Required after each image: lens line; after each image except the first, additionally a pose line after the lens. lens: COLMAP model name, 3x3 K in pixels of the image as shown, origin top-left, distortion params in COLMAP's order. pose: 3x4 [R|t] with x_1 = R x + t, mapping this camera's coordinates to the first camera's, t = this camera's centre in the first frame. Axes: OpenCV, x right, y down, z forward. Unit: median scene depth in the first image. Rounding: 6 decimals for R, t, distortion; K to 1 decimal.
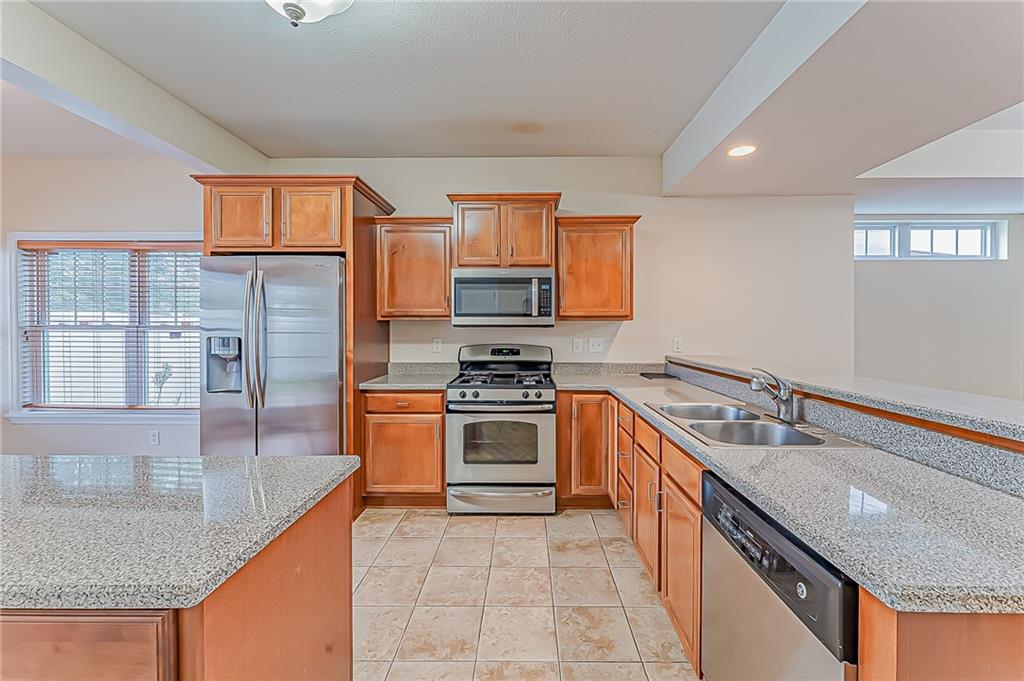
lens RADIAL K [[424.0, 0, 521.7], [0, 424.0, 328.1], [0, 0, 1]] dist [0.002896, 0.000202]
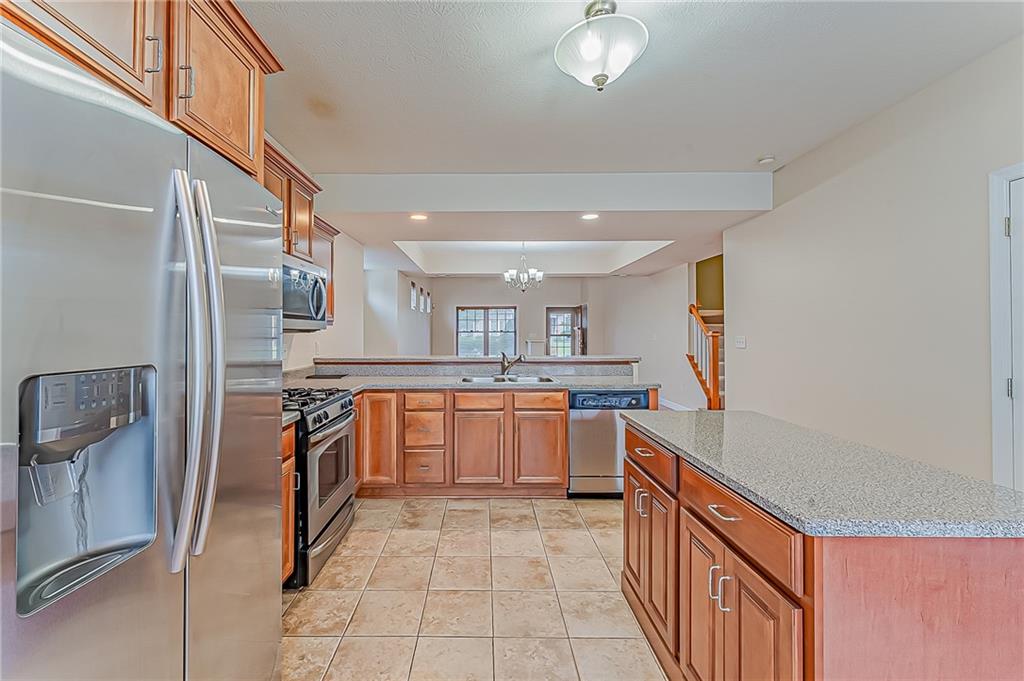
lens RADIAL K [[422.5, 0, 484.2], [0, 422.5, 325.9], [0, 0, 1]] dist [-0.000402, -0.000088]
pose [[-0.006157, 0.013027, 0.999896, -0.855375], [0.005938, 0.999898, -0.012990, -0.002162], [-0.999963, 0.005858, -0.006234, 0.656386]]
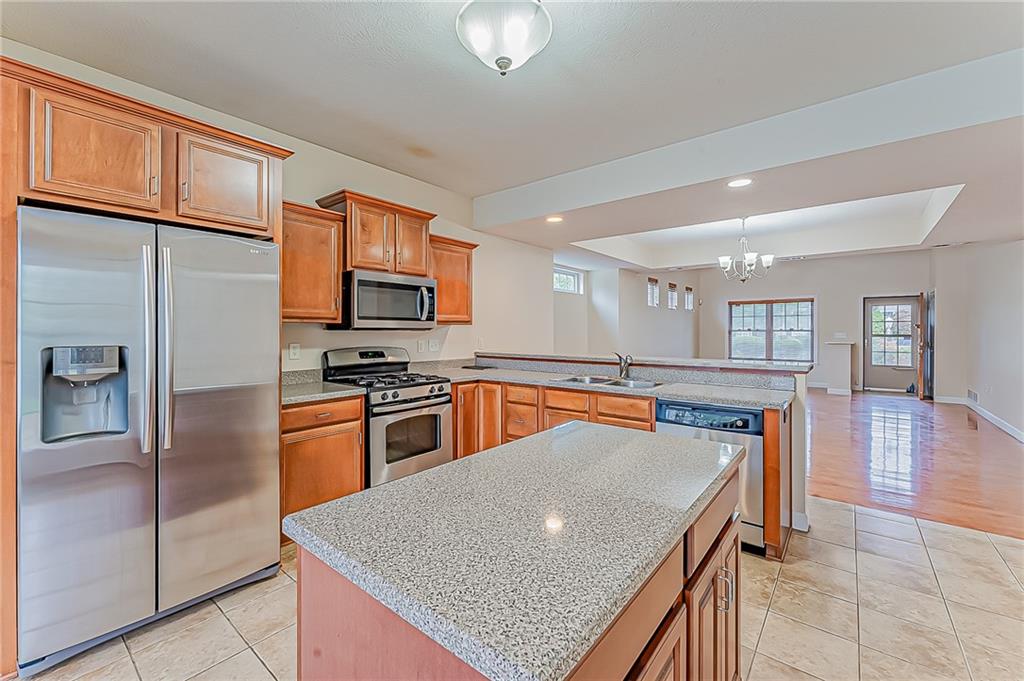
lens RADIAL K [[420.1, 0, 508.3], [0, 420.1, 331.0], [0, 0, 1]] dist [0.001466, 0.000052]
pose [[0.626961, -0.001476, 0.779049, -0.693481], [0.002418, 0.999997, -0.000052, 0.000280], [-0.779047, 0.001917, 0.626963, 0.126584]]
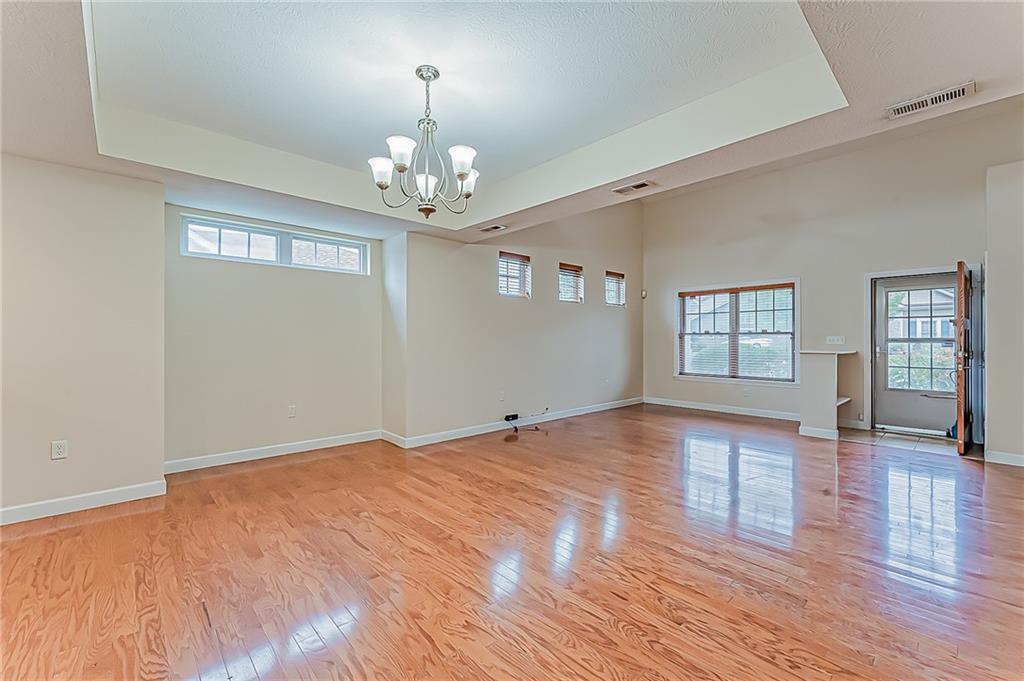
lens RADIAL K [[423.1, 0, 511.9], [0, 423.1, 336.0], [0, 0, 1]] dist [-0.000169, -0.000074]
pose [[0.725017, 0.004851, 0.688714, 0.800593], [0.001679, 0.999960, -0.008810, 0.034017], [-0.688729, 0.007544, 0.724980, -0.222630]]
